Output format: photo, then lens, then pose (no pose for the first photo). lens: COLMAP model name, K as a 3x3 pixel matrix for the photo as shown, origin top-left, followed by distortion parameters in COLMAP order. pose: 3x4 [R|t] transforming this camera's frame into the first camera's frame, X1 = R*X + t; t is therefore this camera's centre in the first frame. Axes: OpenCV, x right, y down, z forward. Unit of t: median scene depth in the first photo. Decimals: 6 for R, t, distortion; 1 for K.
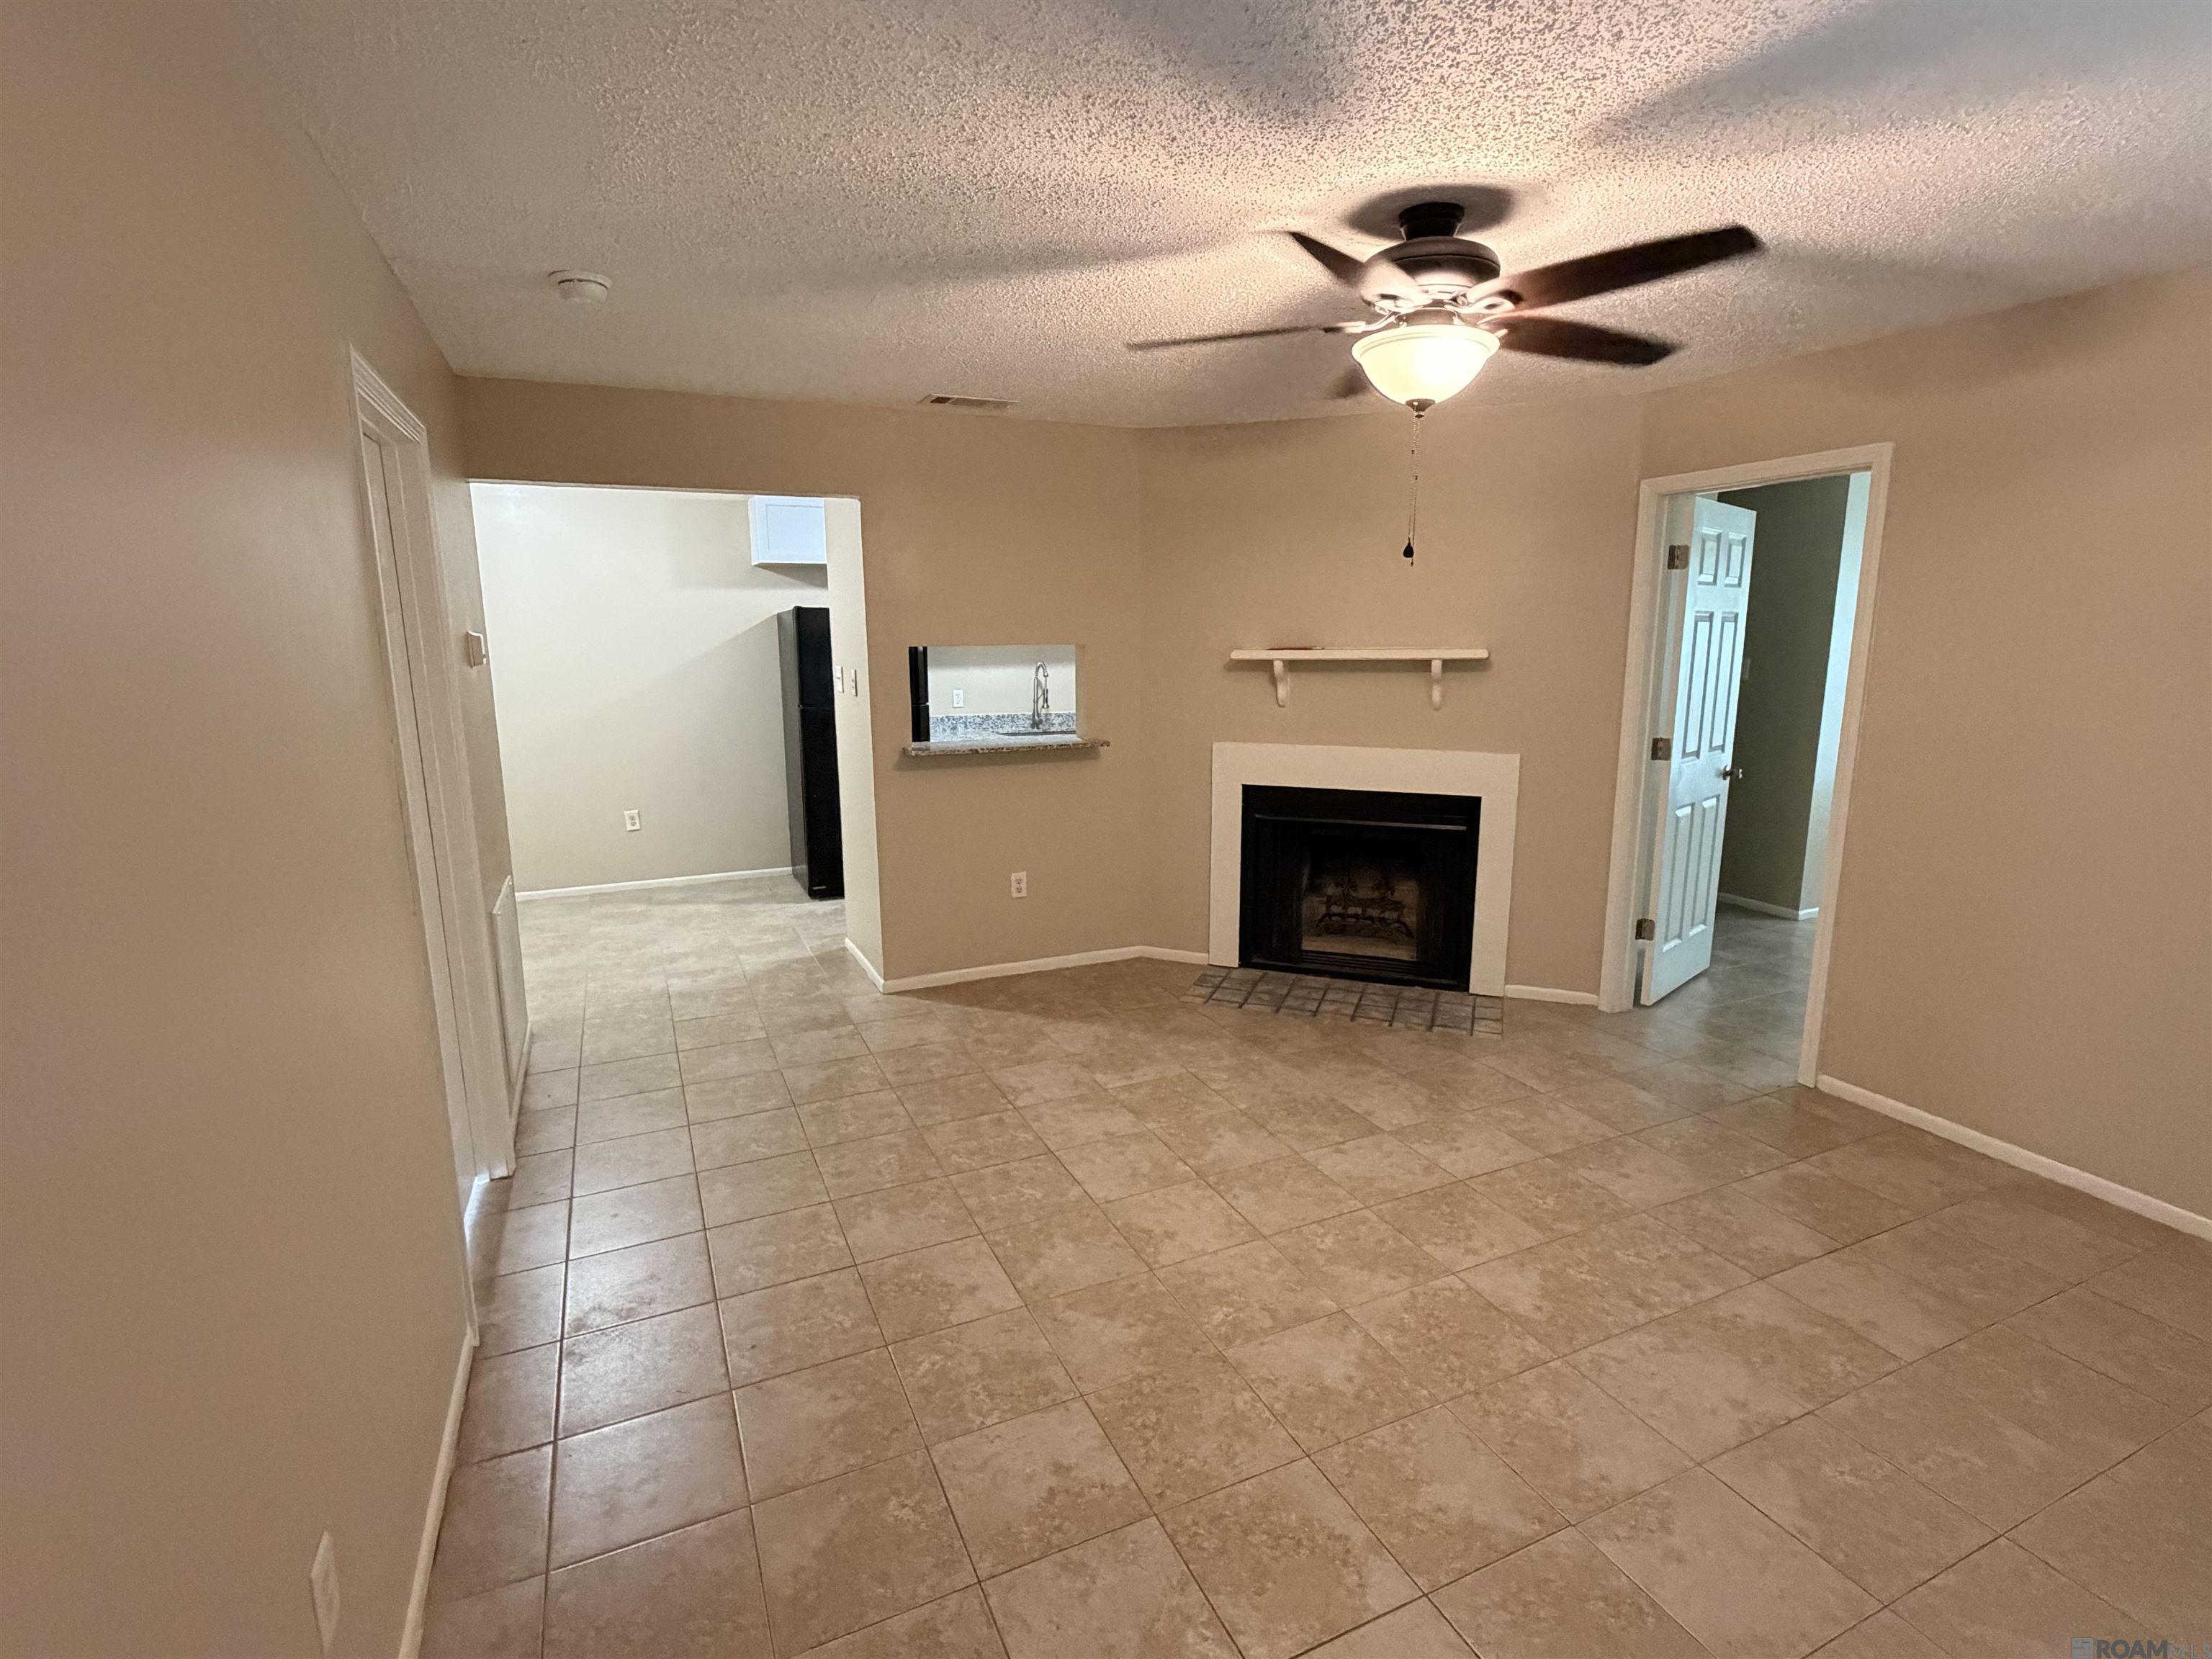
lens RADIAL K [[1062.8, 0, 1098.6], [0, 1062.8, 835.7], [0, 0, 1]] dist [-0.003777, 0.001323]
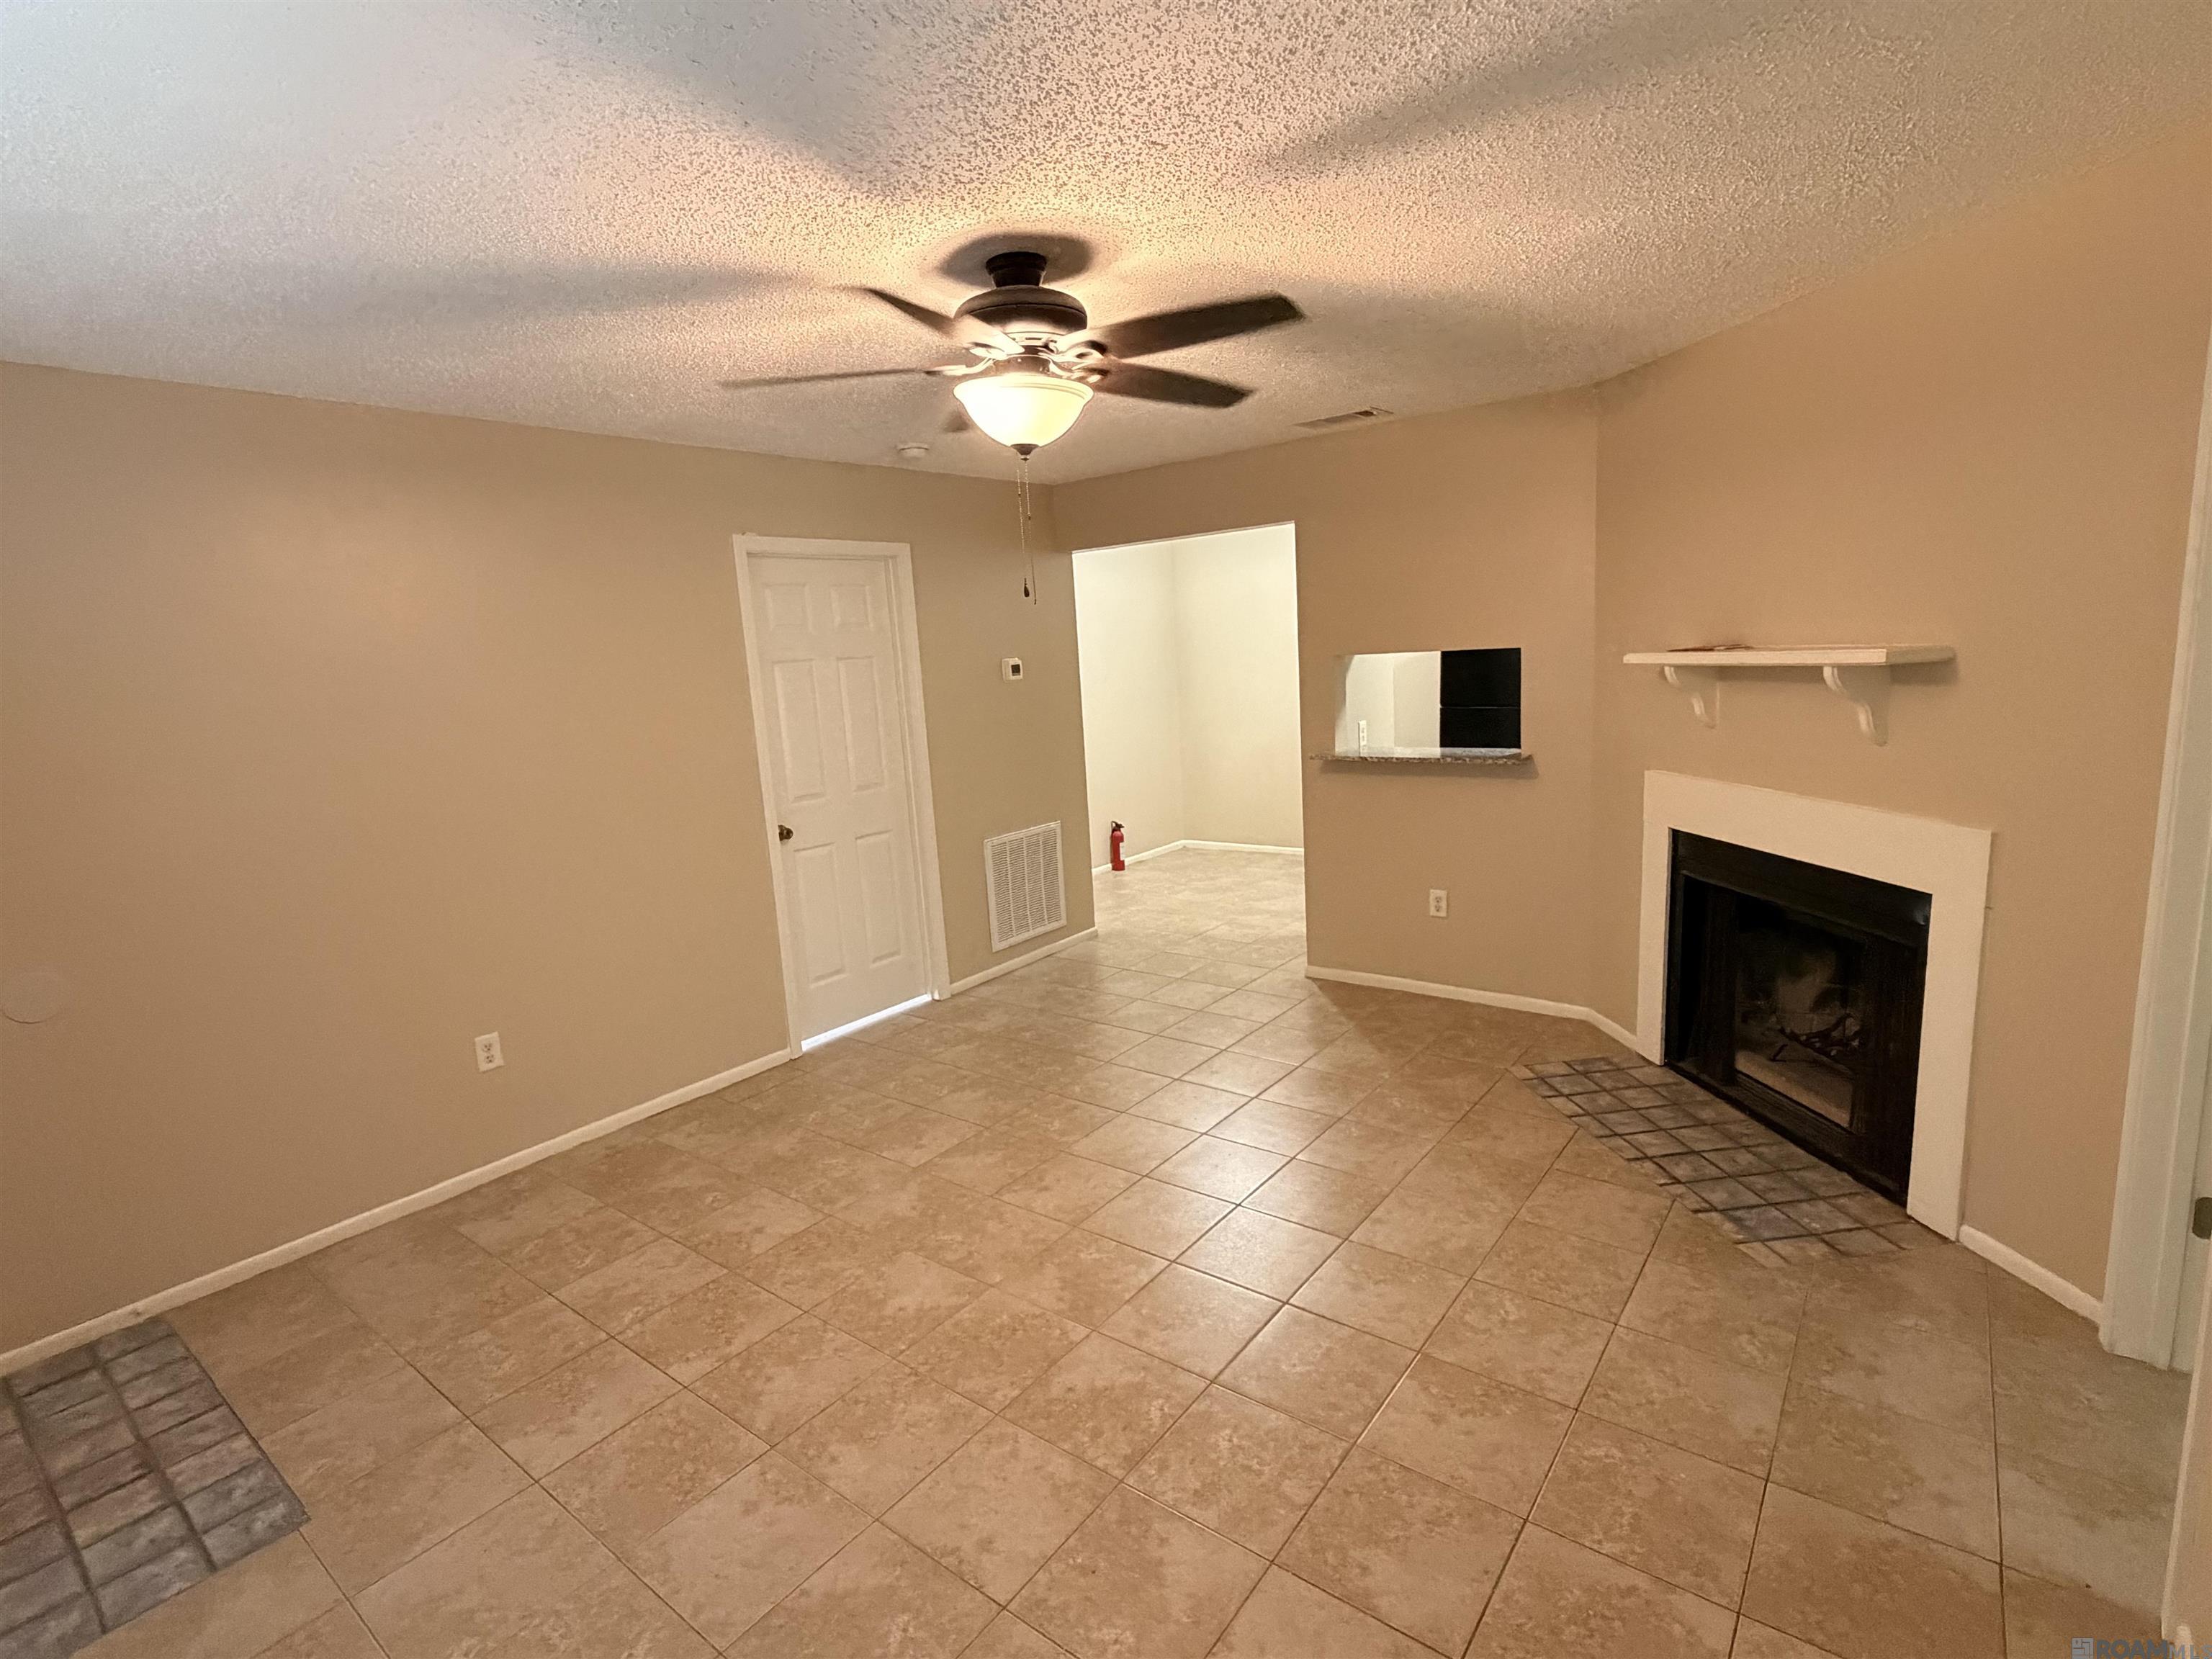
lens RADIAL K [[1062.8, 0, 1104.9], [0, 1062.8, 840.3], [0, 0, 1]] dist [-0.003777, 0.001323]
pose [[0.464718, 0.135955, -0.874959, 0.691717], [-0.112086, 0.989226, 0.094179, -0.073986], [0.878336, 0.054304, 0.474949, 0.324291]]
